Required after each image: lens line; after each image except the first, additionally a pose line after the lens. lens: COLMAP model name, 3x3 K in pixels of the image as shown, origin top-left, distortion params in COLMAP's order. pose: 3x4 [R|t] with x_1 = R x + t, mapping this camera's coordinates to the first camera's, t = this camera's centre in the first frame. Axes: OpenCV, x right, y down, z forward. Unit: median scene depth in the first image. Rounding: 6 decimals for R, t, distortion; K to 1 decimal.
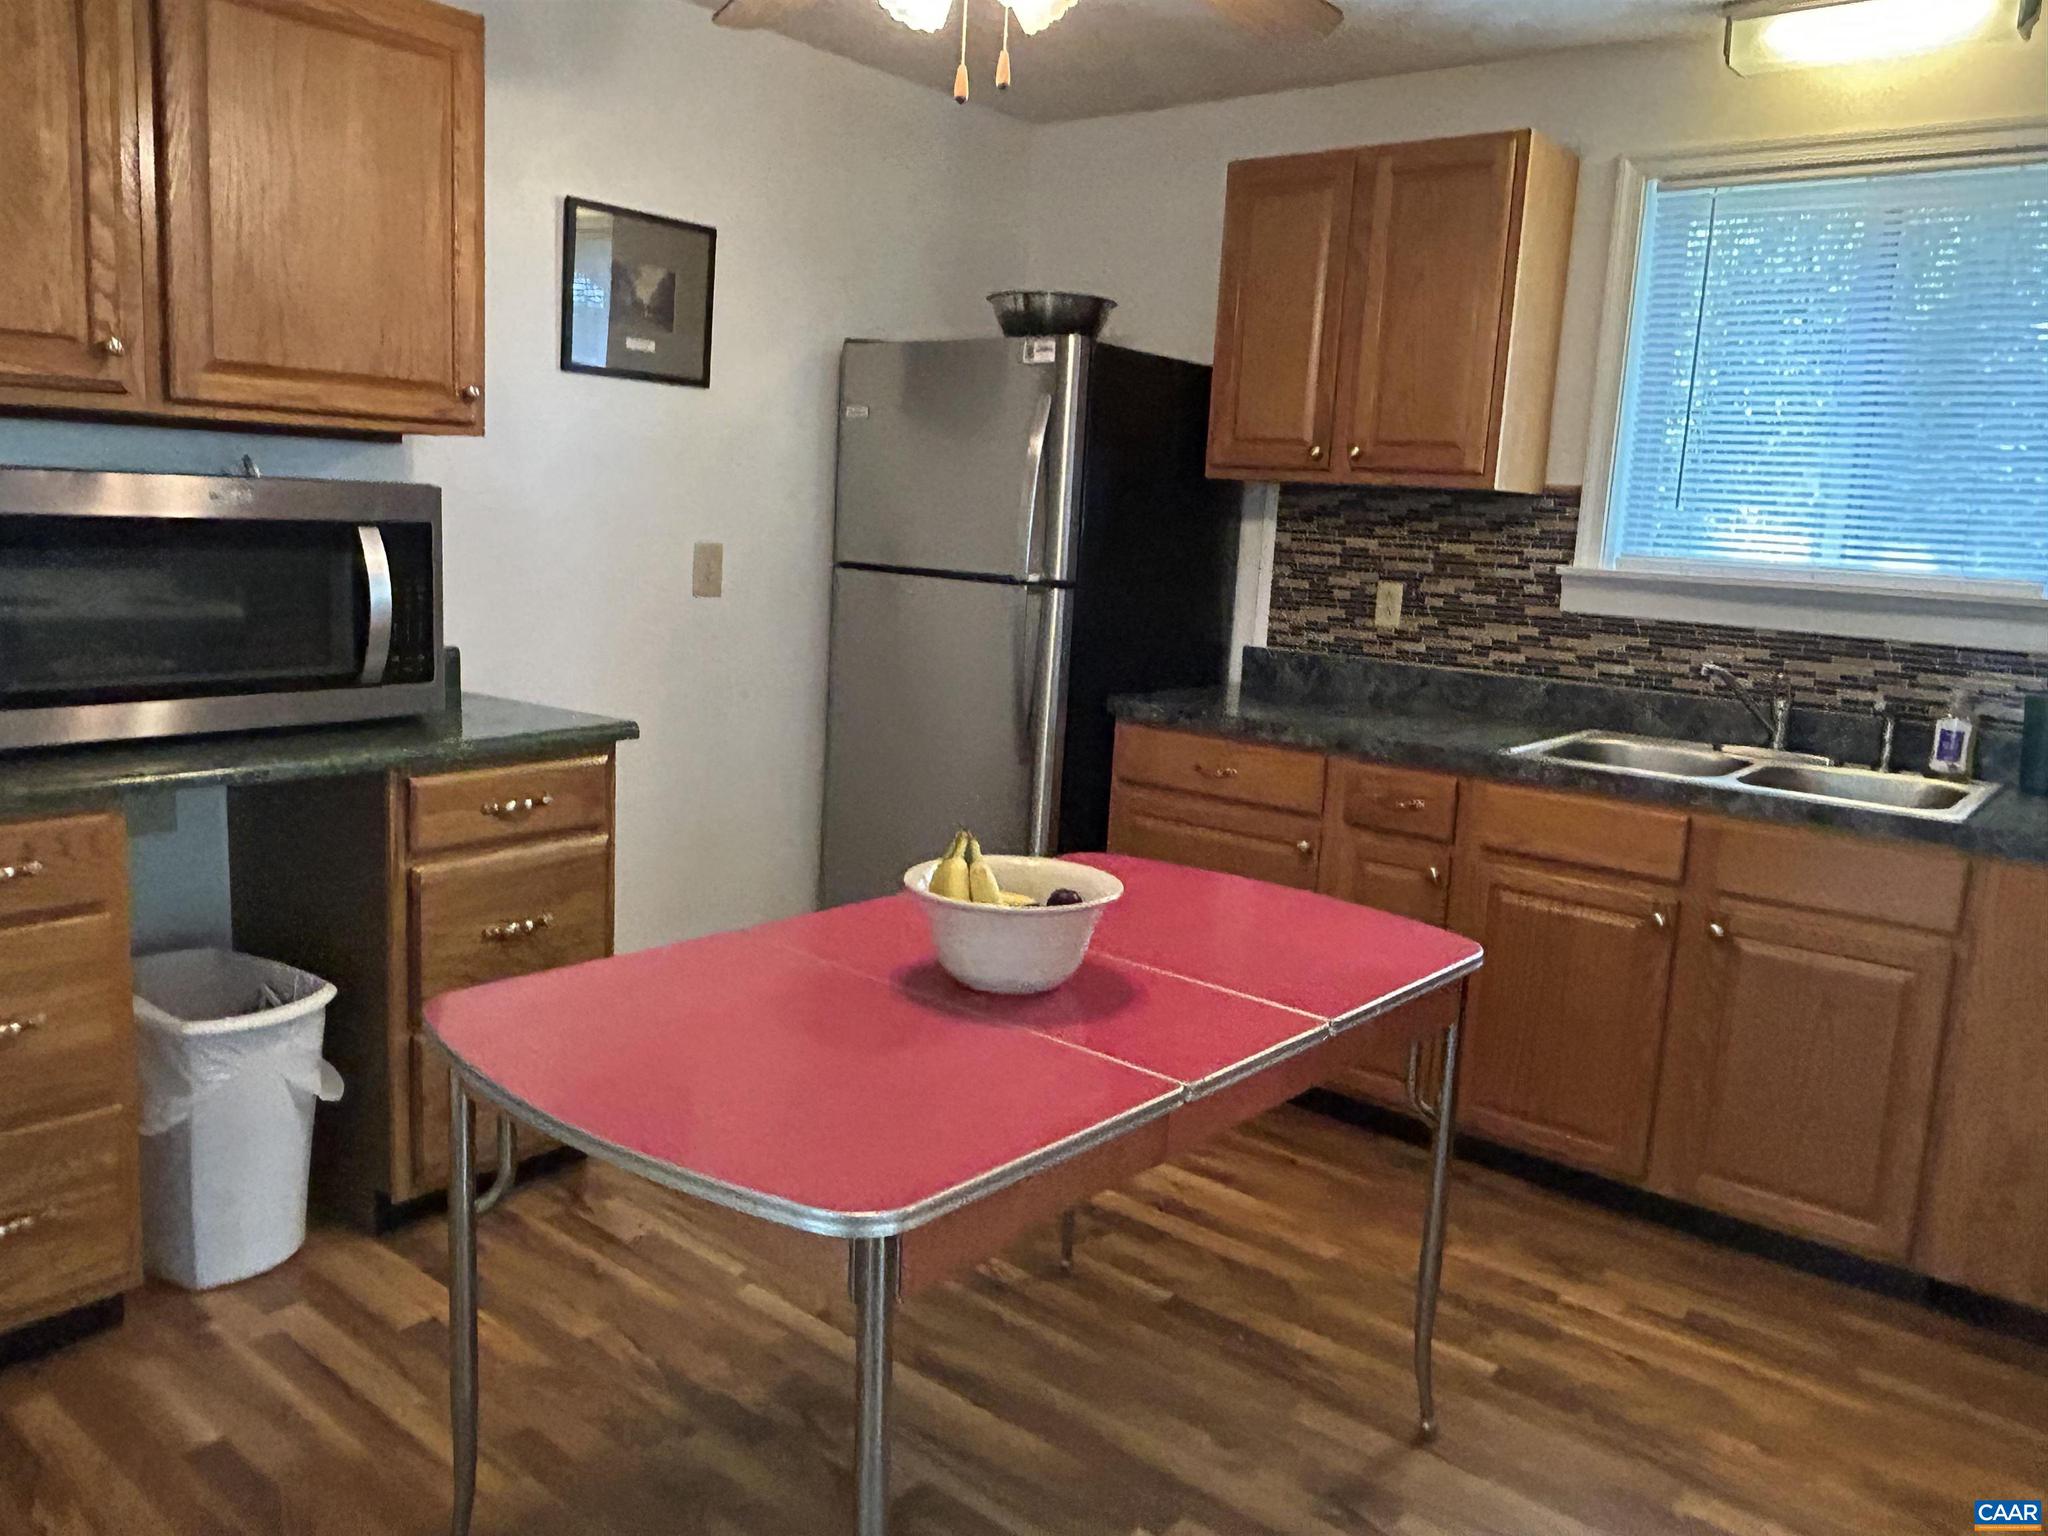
lens RADIAL K [[1532.2, 0, 1004.3], [0, 1532.2, 746.3], [0, 0, 1]] dist [0.009231, -0.025880]
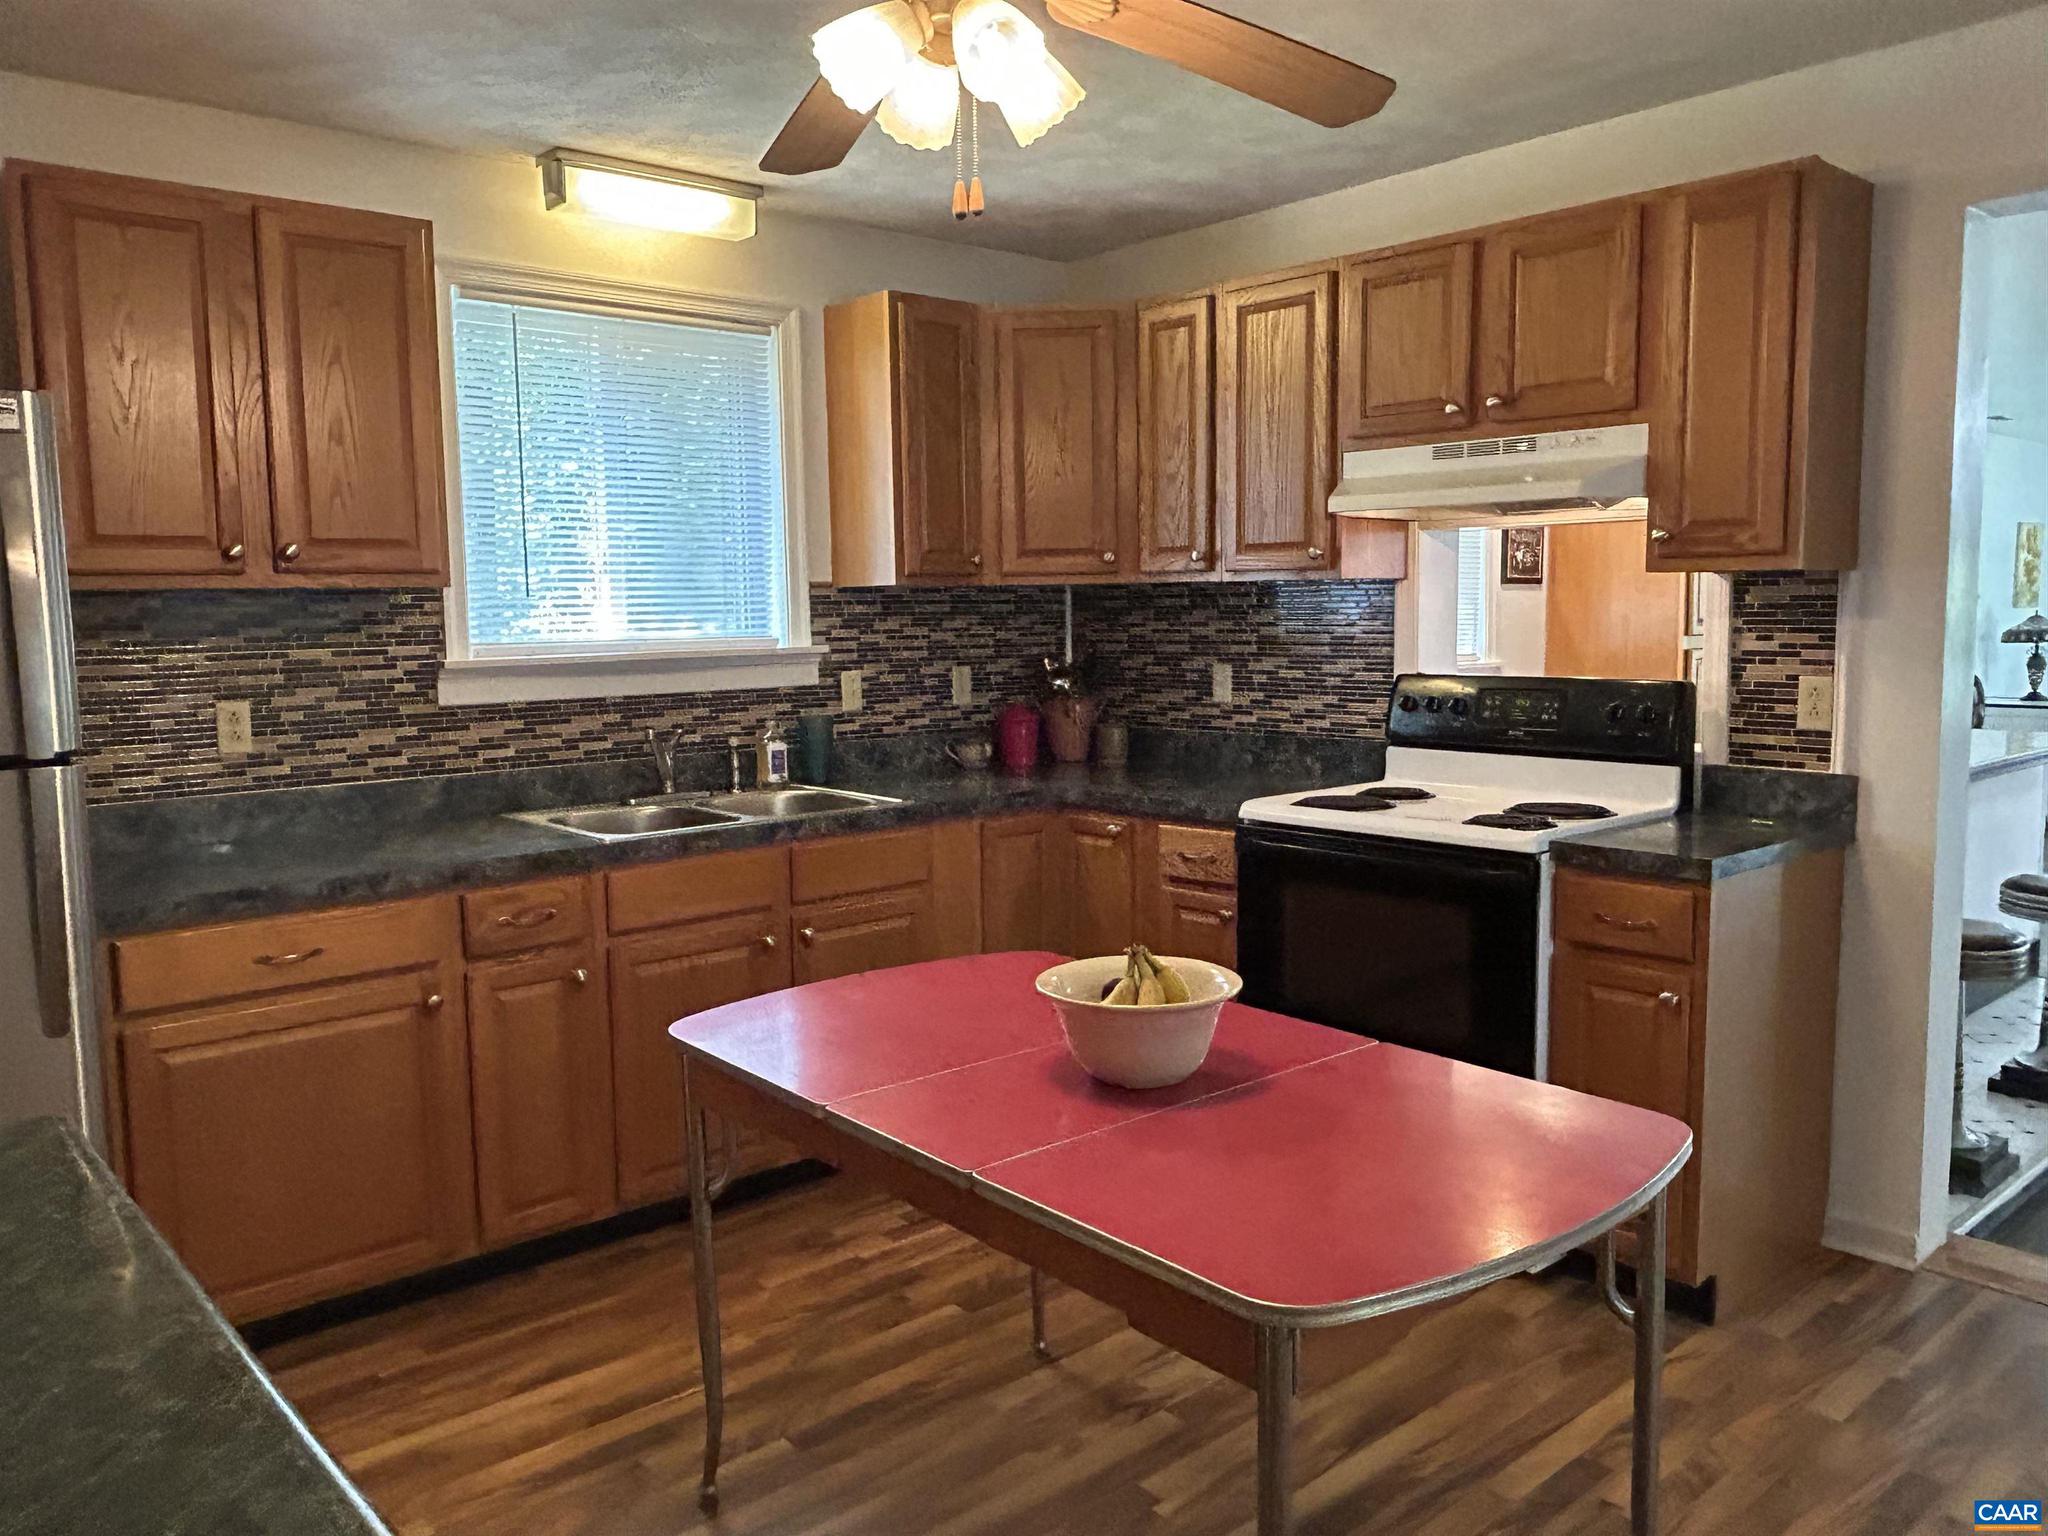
lens RADIAL K [[1532.2, 0, 1019.2], [0, 1532.2, 763.2], [0, 0, 1]] dist [0.009231, -0.025880]
pose [[0.155430, -0.159158, 0.974941, -0.580572], [0.178703, 0.975182, 0.130708, -0.121100], [-0.971549, 0.153909, 0.180014, 0.490070]]
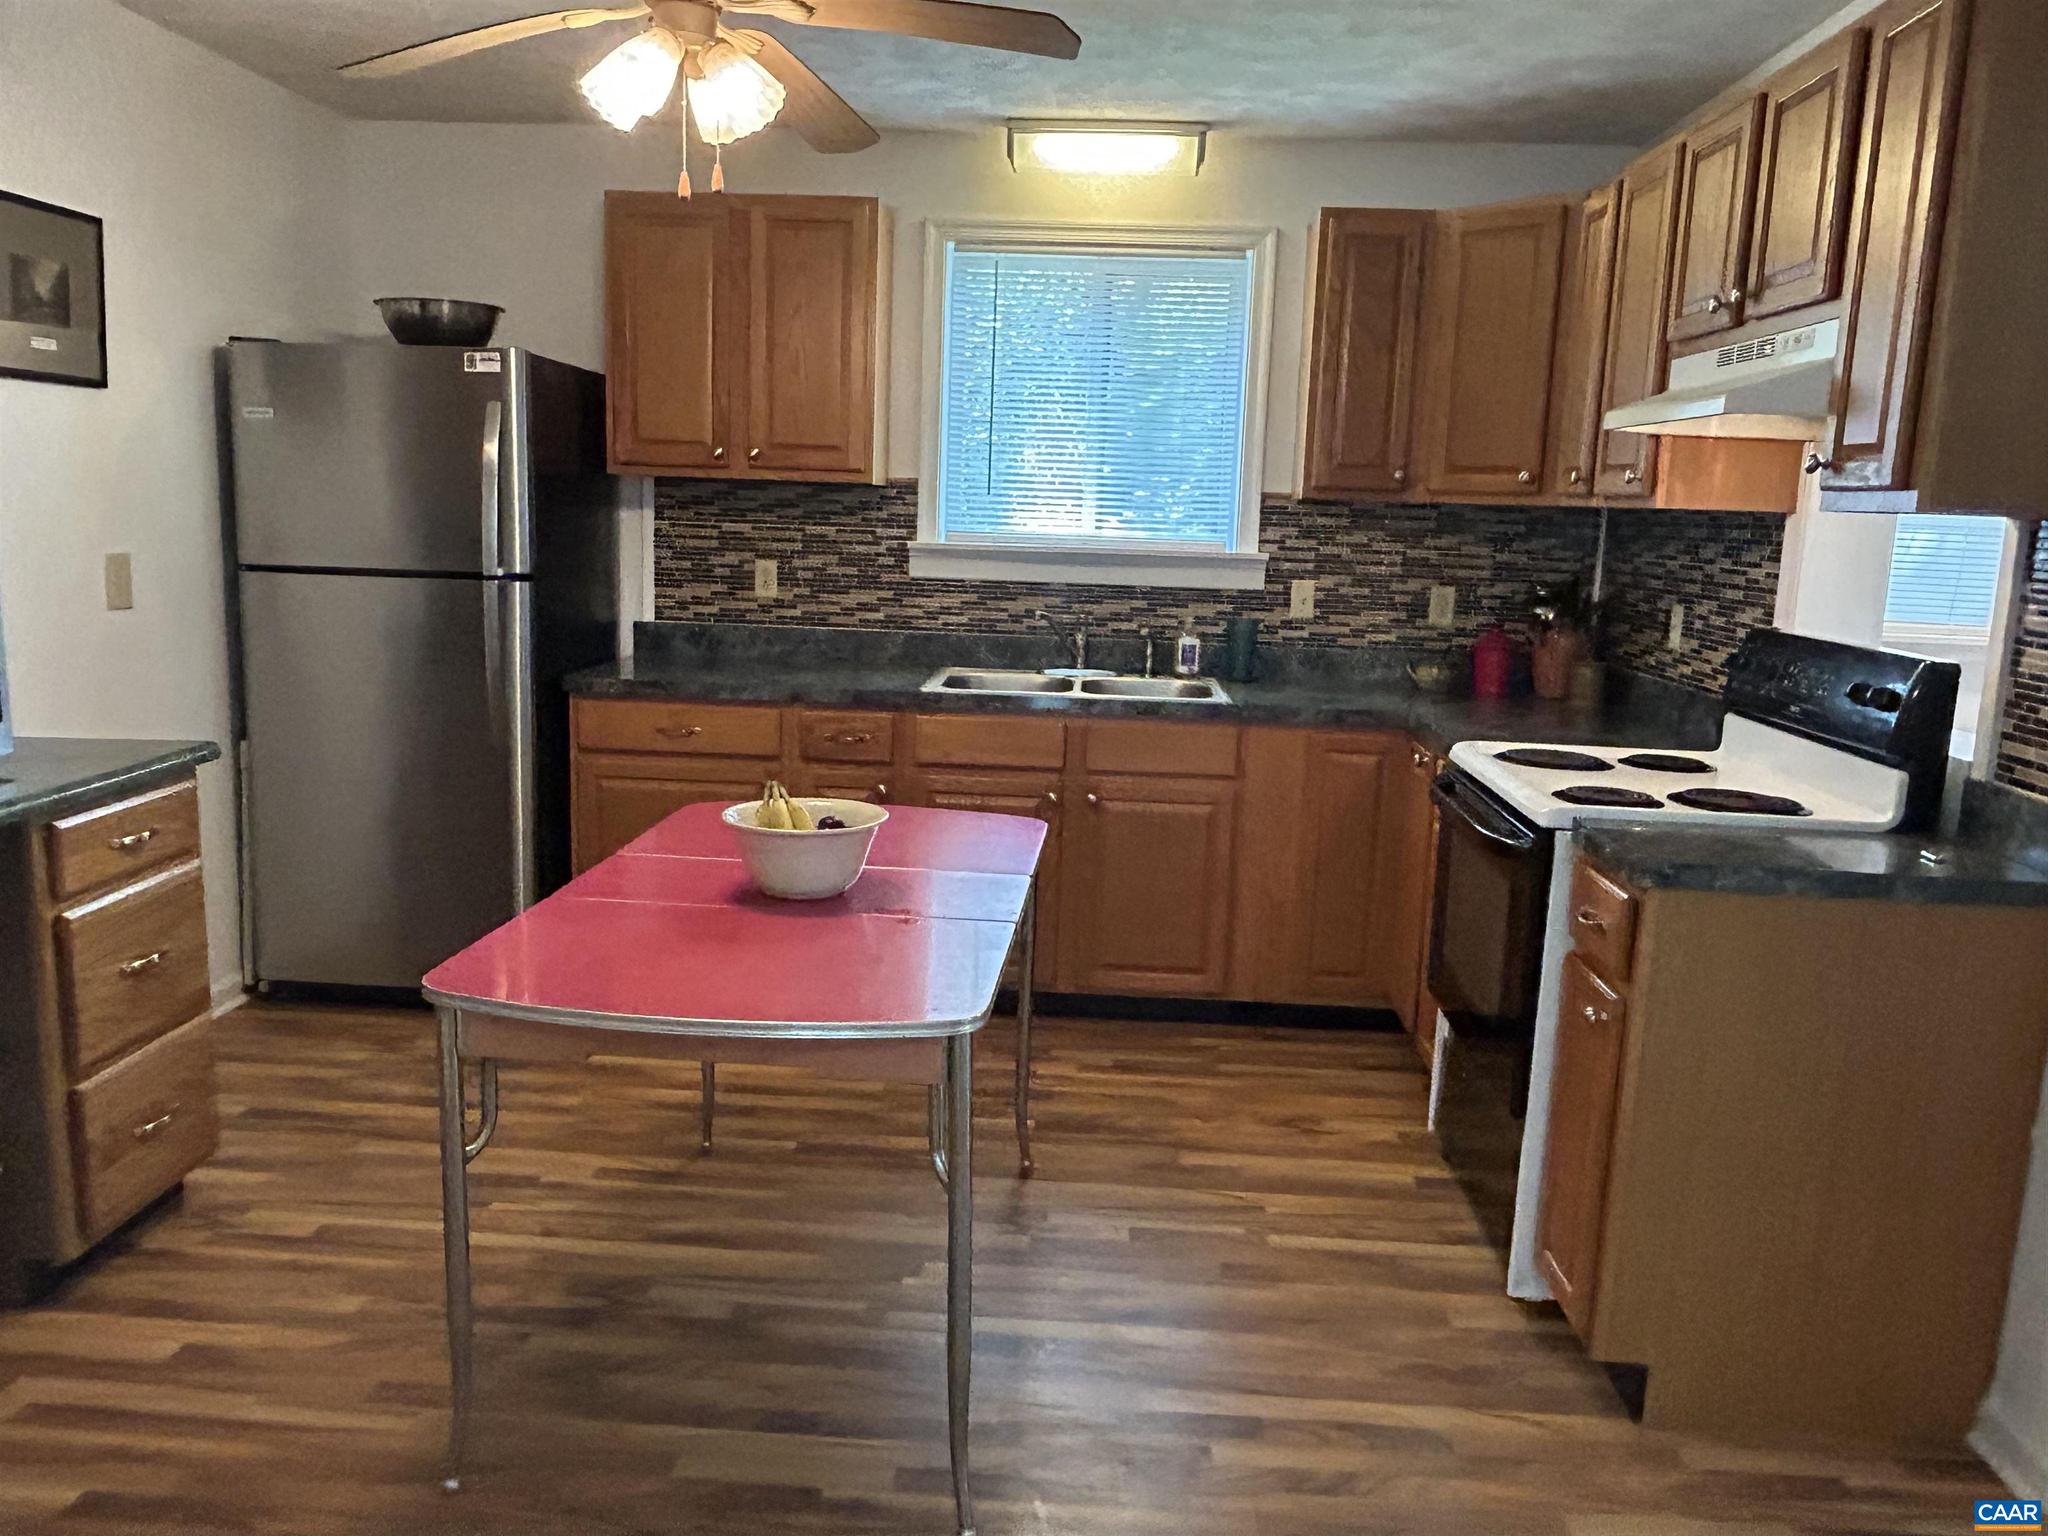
lens RADIAL K [[1532.2, 0, 1011.8], [0, 1532.2, 780.3], [0, 0, 1]] dist [0.009231, -0.025880]
pose [[0.810261, -0.130151, 0.571435, -0.337585], [0.101622, 0.991461, 0.081722, -0.016744], [-0.577191, -0.008146, 0.816568, -0.098150]]
